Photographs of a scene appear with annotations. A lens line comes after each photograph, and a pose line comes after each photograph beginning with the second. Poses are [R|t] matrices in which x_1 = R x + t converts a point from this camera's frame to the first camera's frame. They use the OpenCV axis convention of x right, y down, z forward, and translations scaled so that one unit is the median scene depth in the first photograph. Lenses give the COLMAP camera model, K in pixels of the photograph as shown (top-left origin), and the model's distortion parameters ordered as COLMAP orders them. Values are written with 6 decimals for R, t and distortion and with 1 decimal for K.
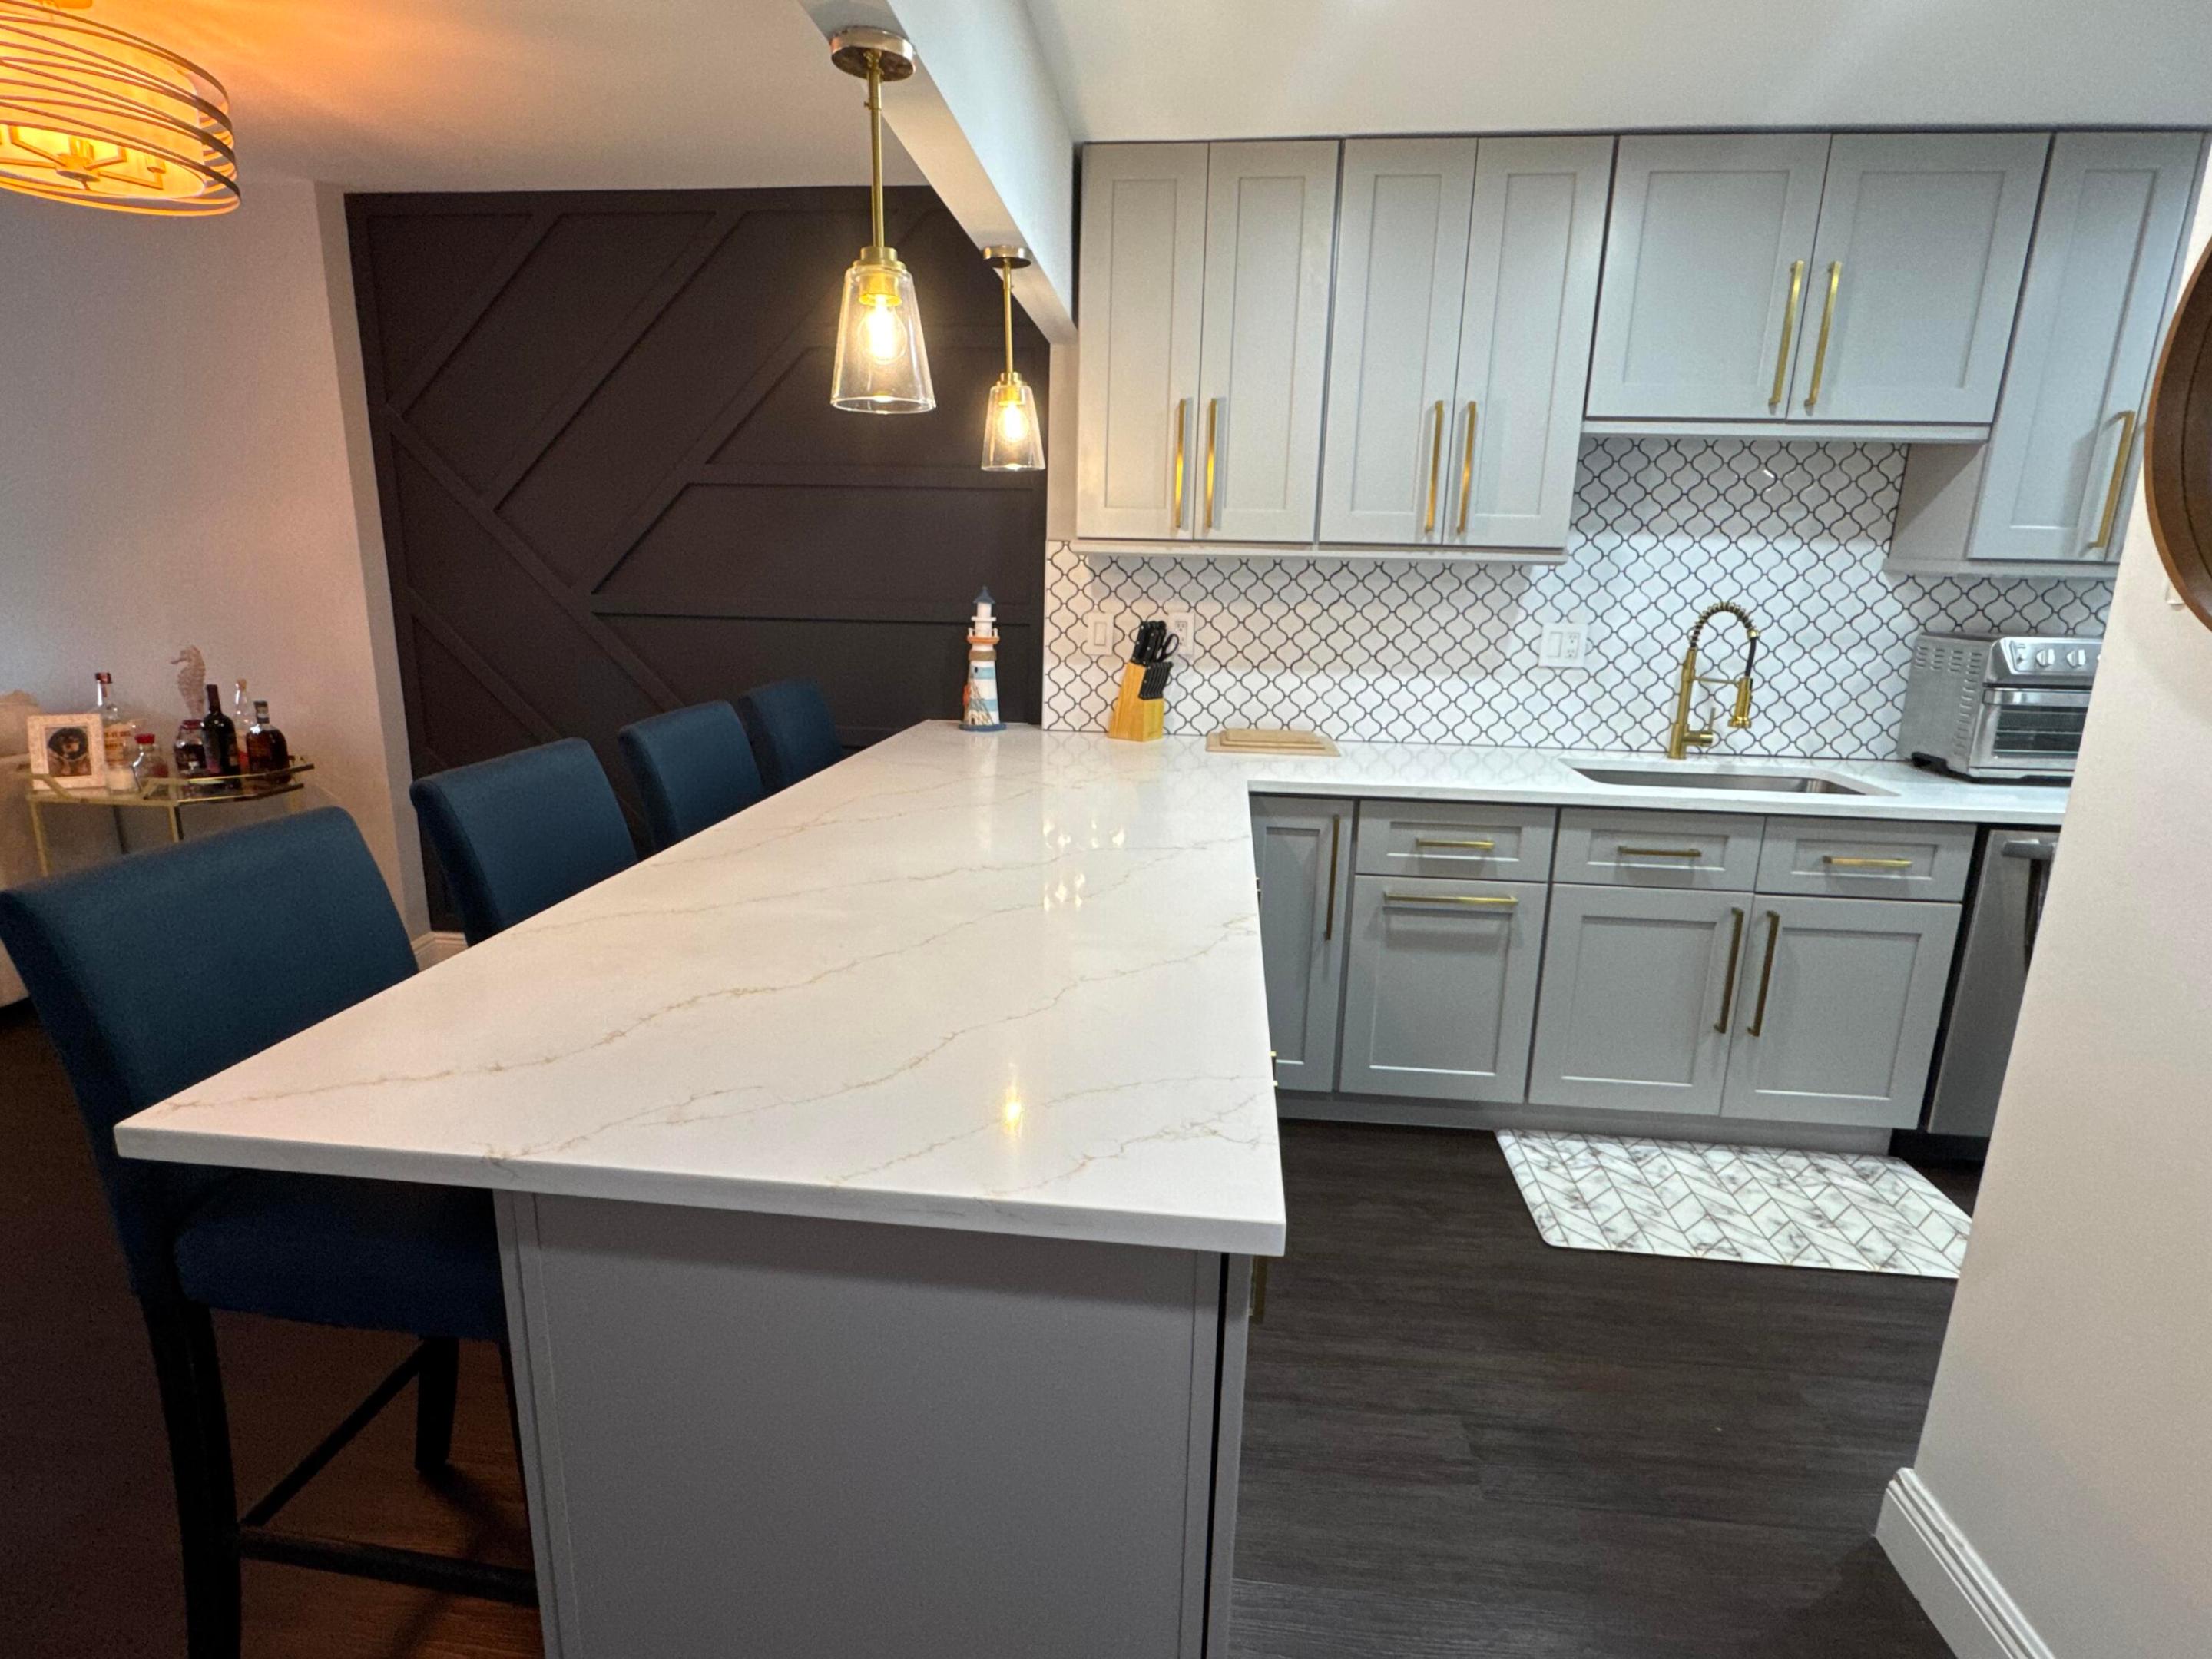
lens RADIAL K [[1124.9, 0, 1100.0], [0, 1124.9, 824.4], [0, 0, 1]] dist [-0.004460, -0.000131]
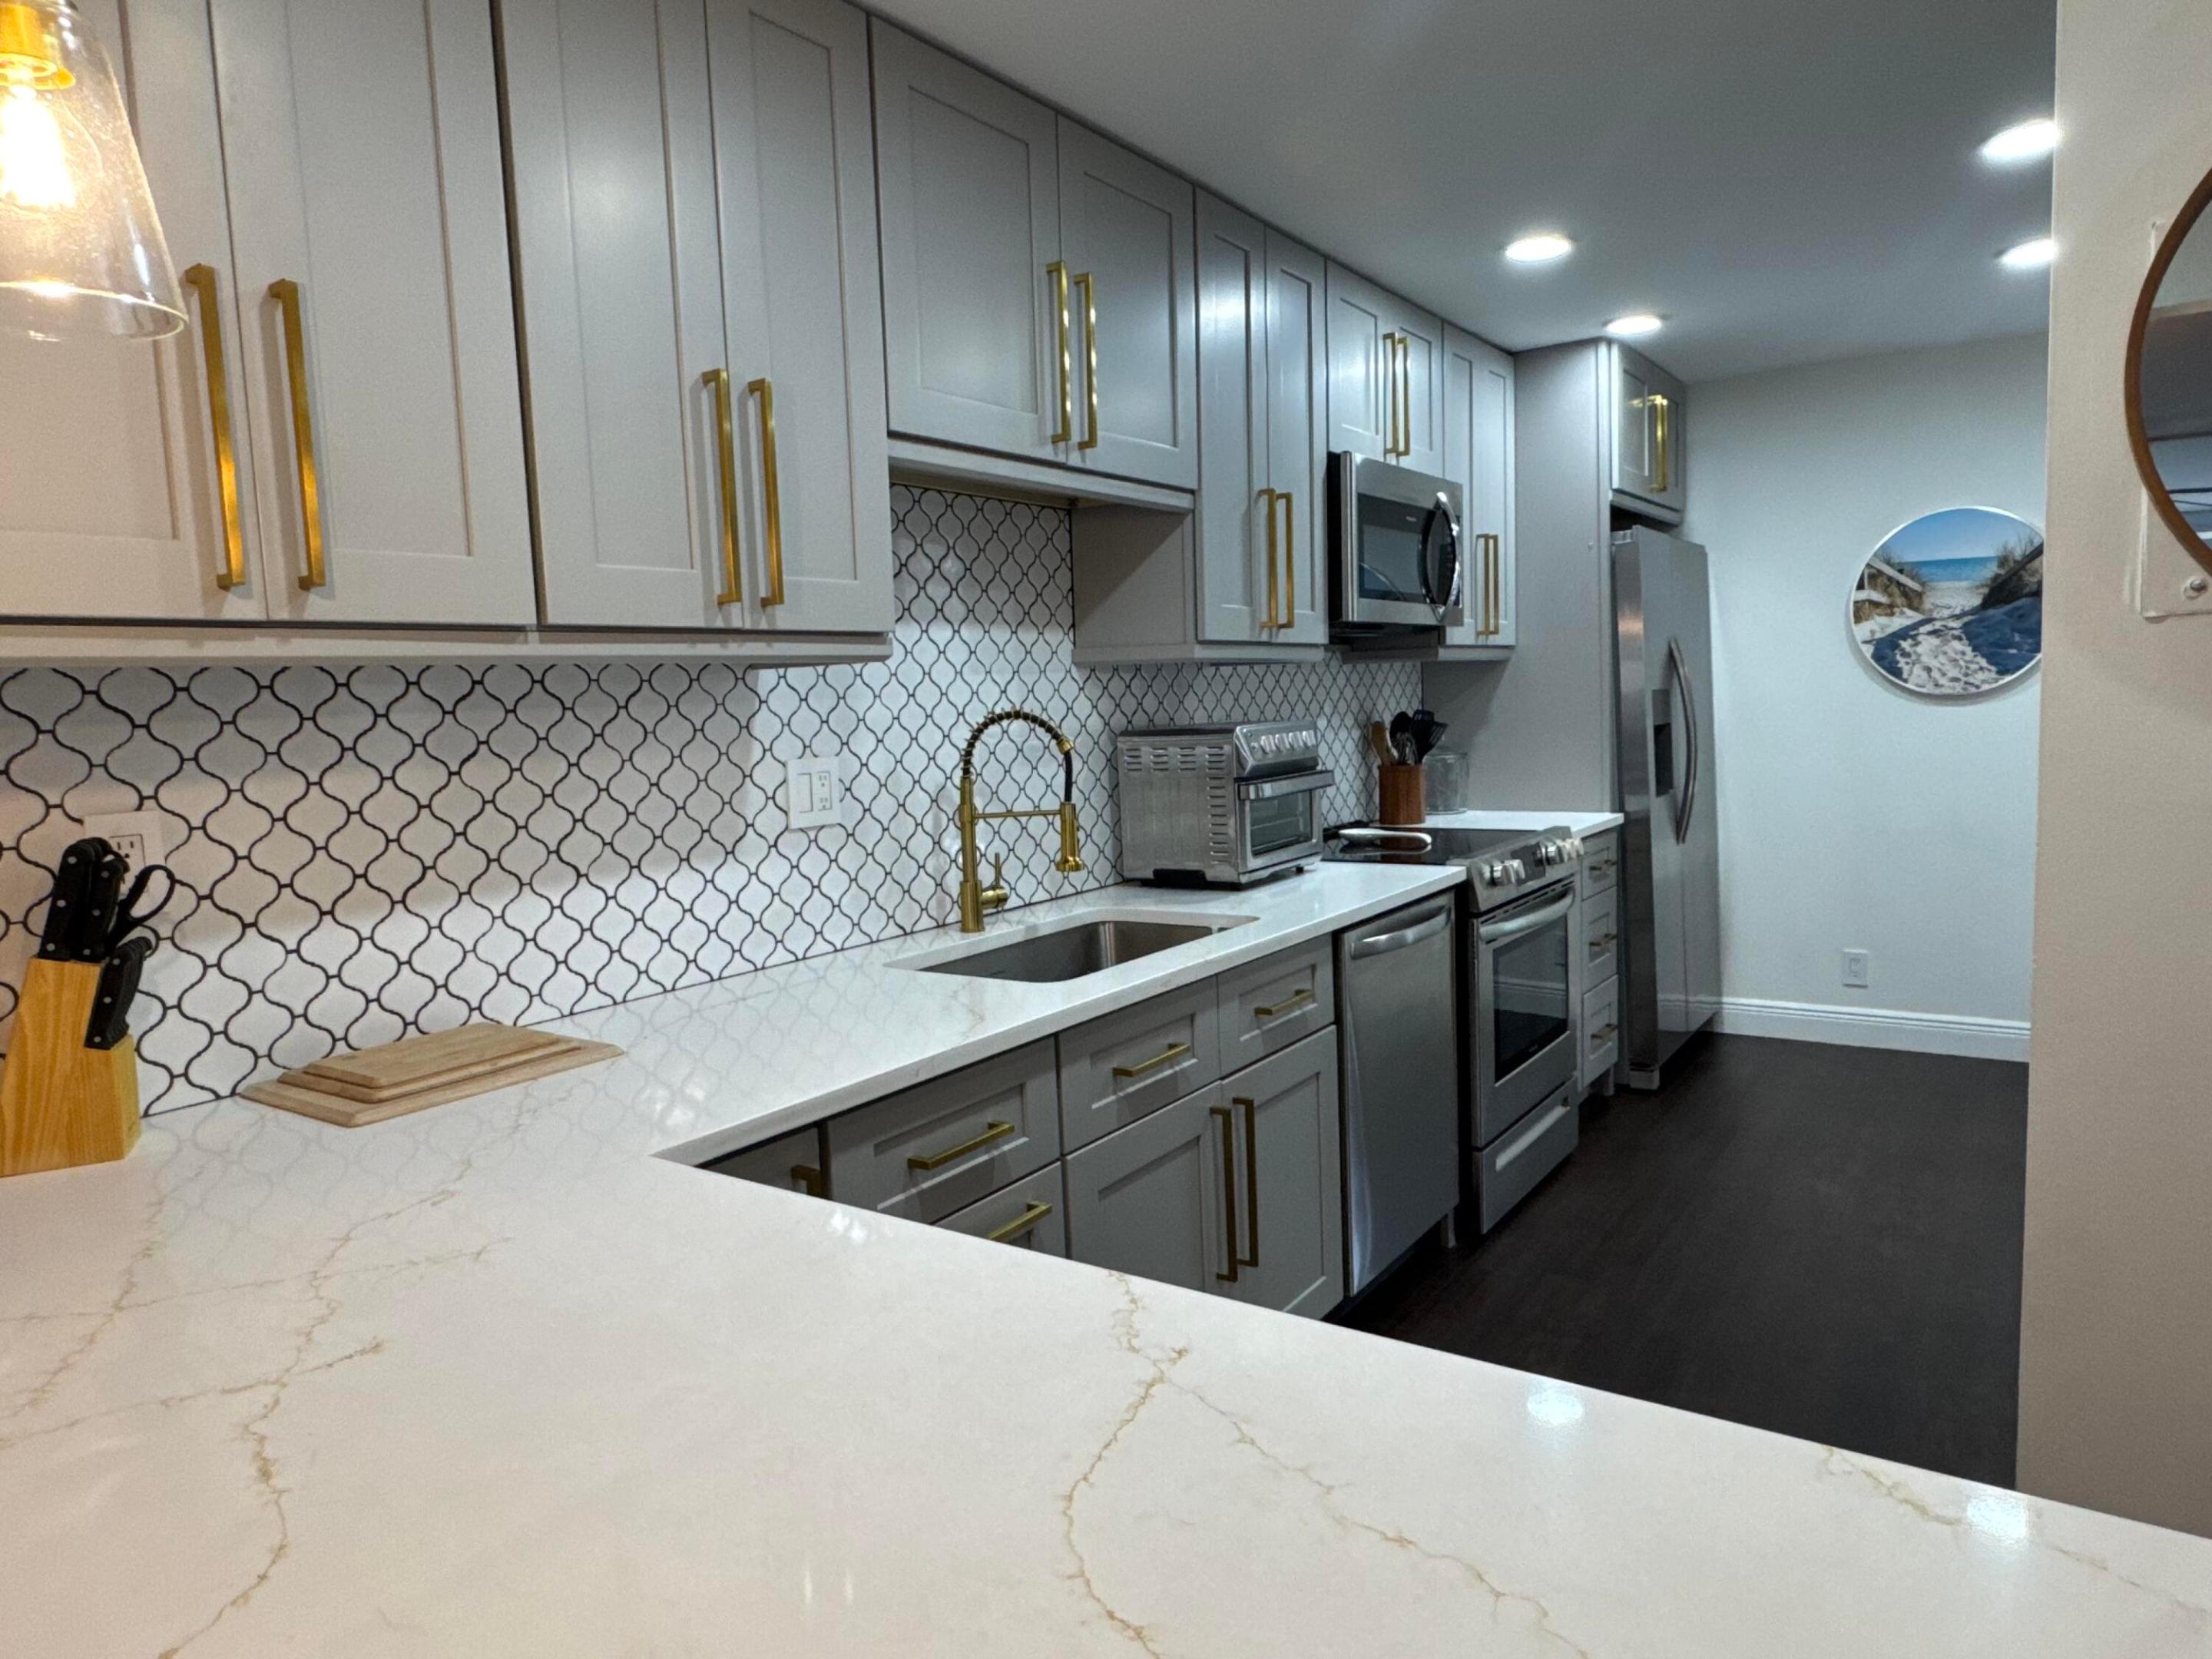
lens RADIAL K [[1398.8, 0, 1091.8], [0, 1398.8, 831.4], [0, 0, 1]] dist [-0.000353, 0.000078]
pose [[0.487014, -0.125770, 0.864291, -0.201603], [0.252203, 0.967673, -0.001298, -0.100985], [-0.836188, 0.218609, 0.502990, 0.494718]]
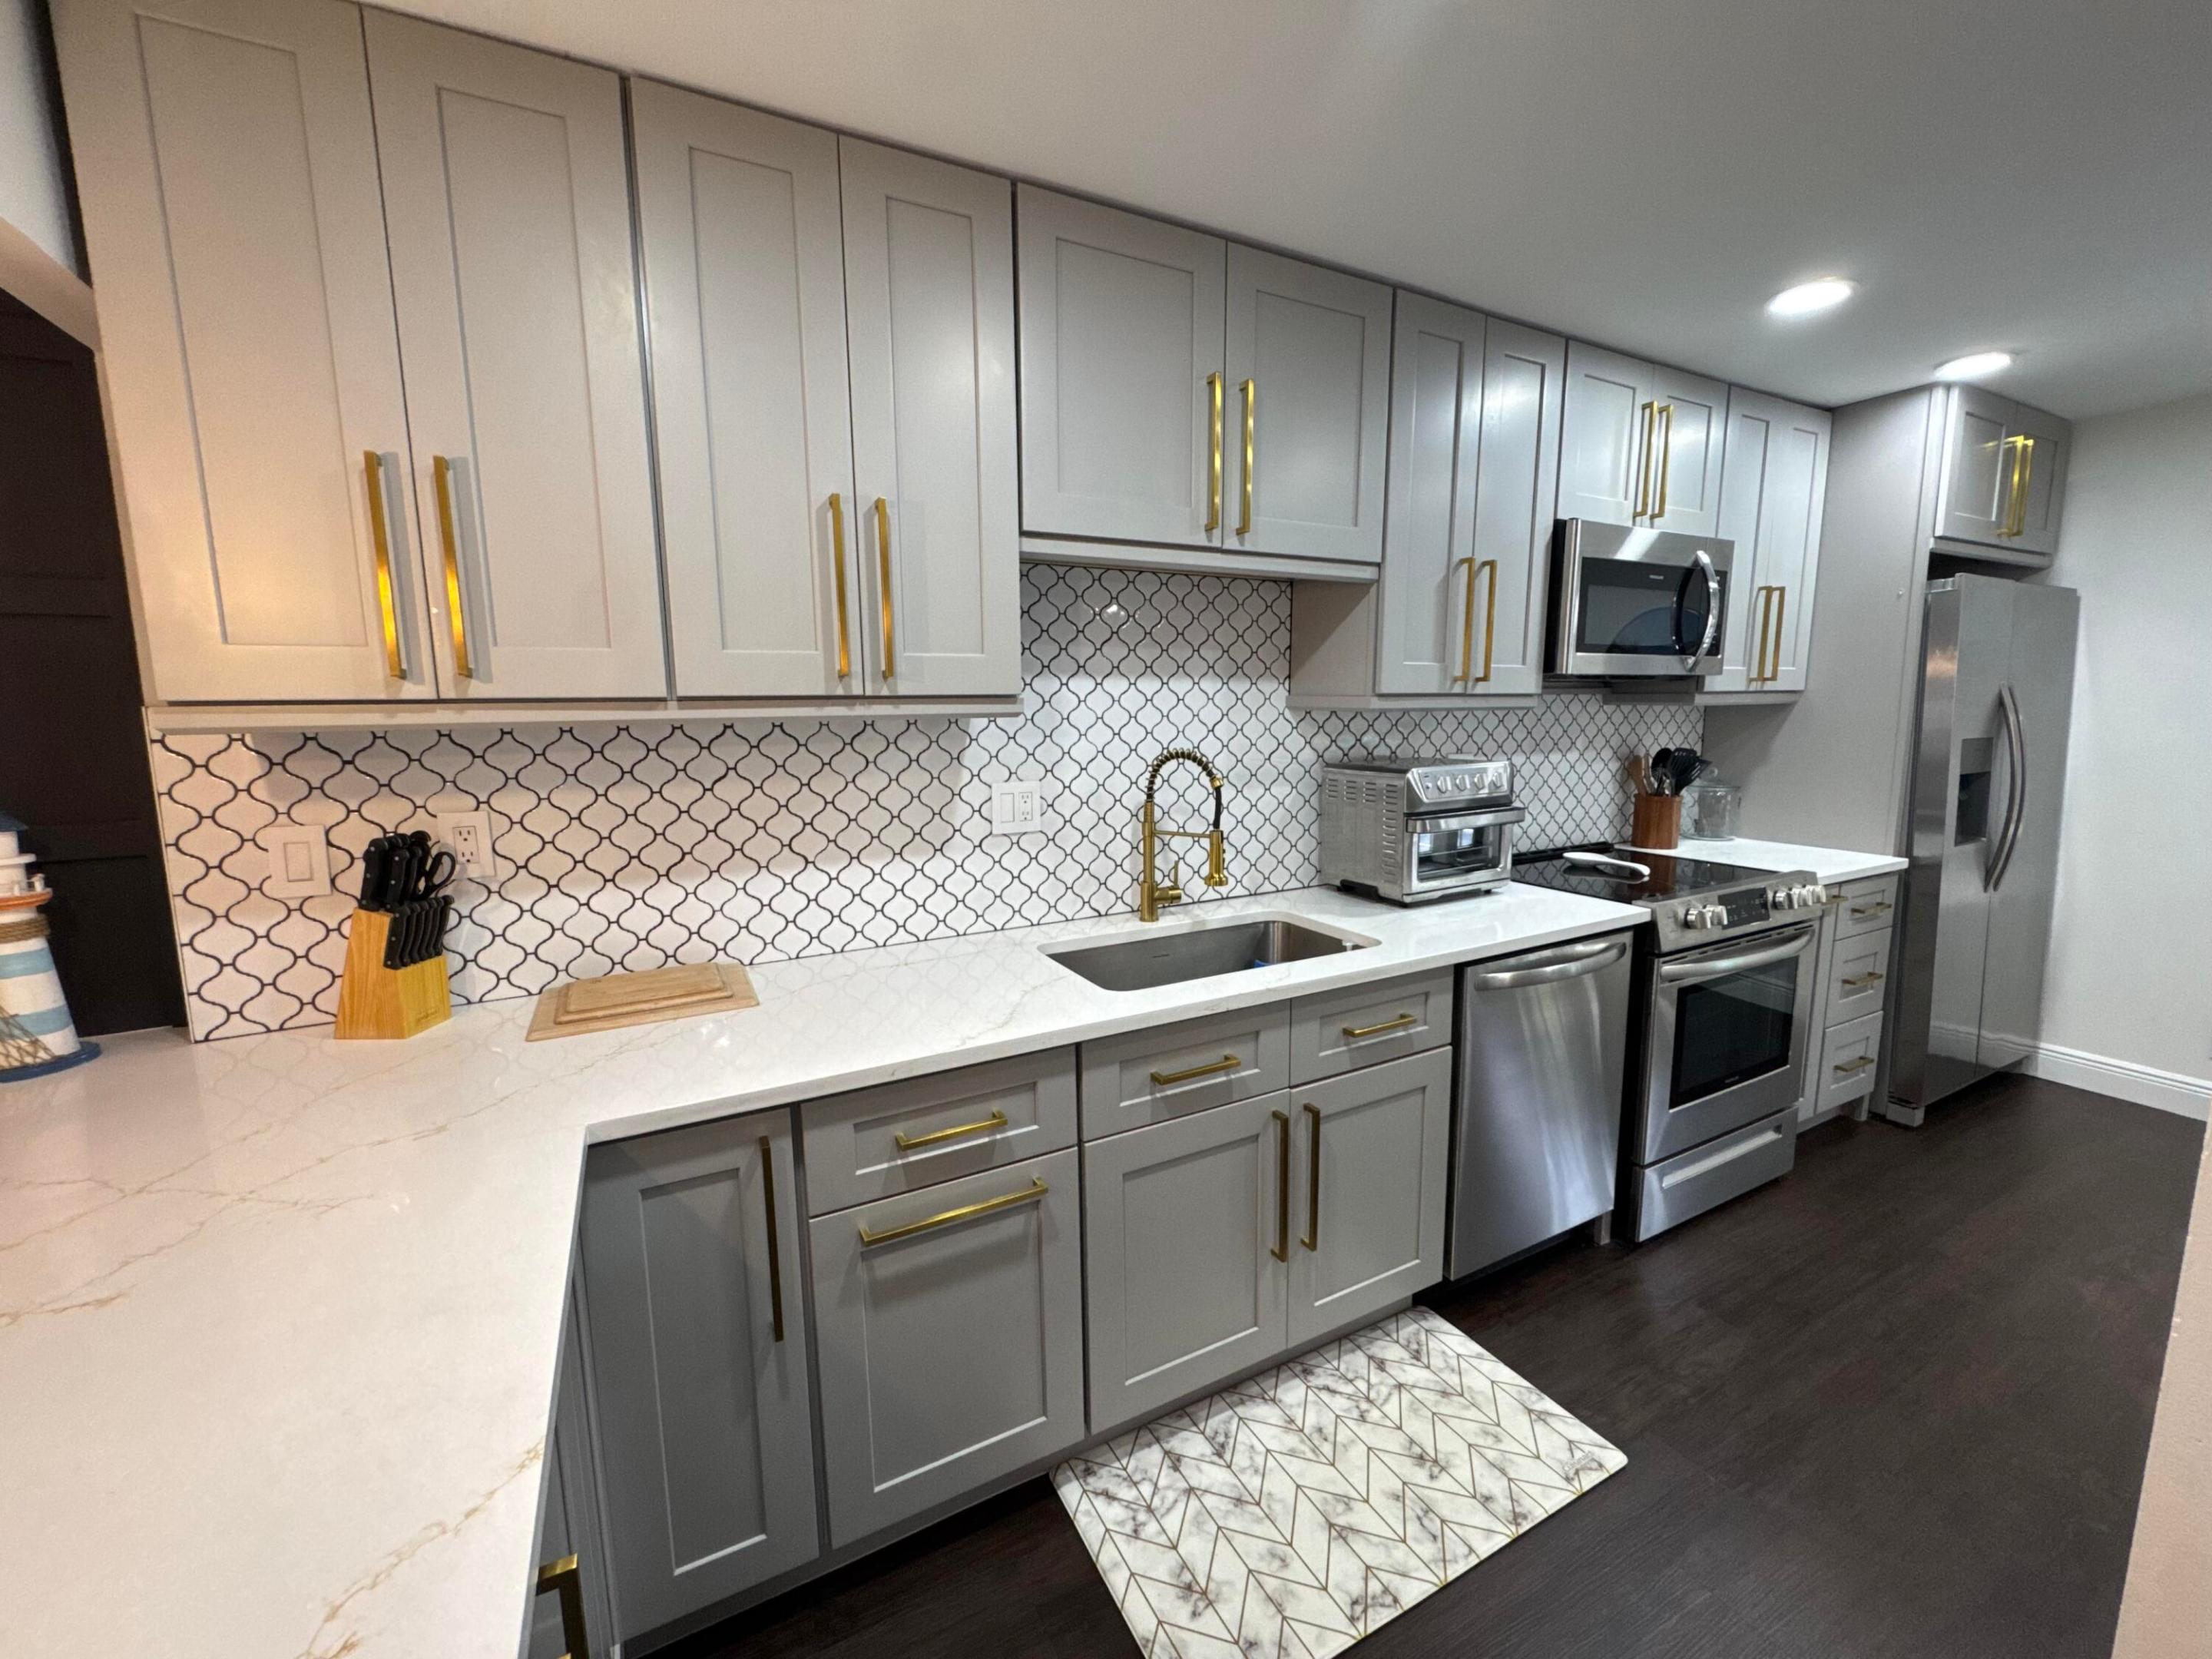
lens RADIAL K [[887.9, 0, 1105.2], [0, 887.9, 826.6], [0, 0, 1]] dist [-0.002810, 0.000185]
pose [[0.830629, -0.108697, 0.546115, 0.105580], [0.158160, 0.986423, -0.044224, -0.108797], [-0.533893, 0.123107, 0.836542, 0.422873]]
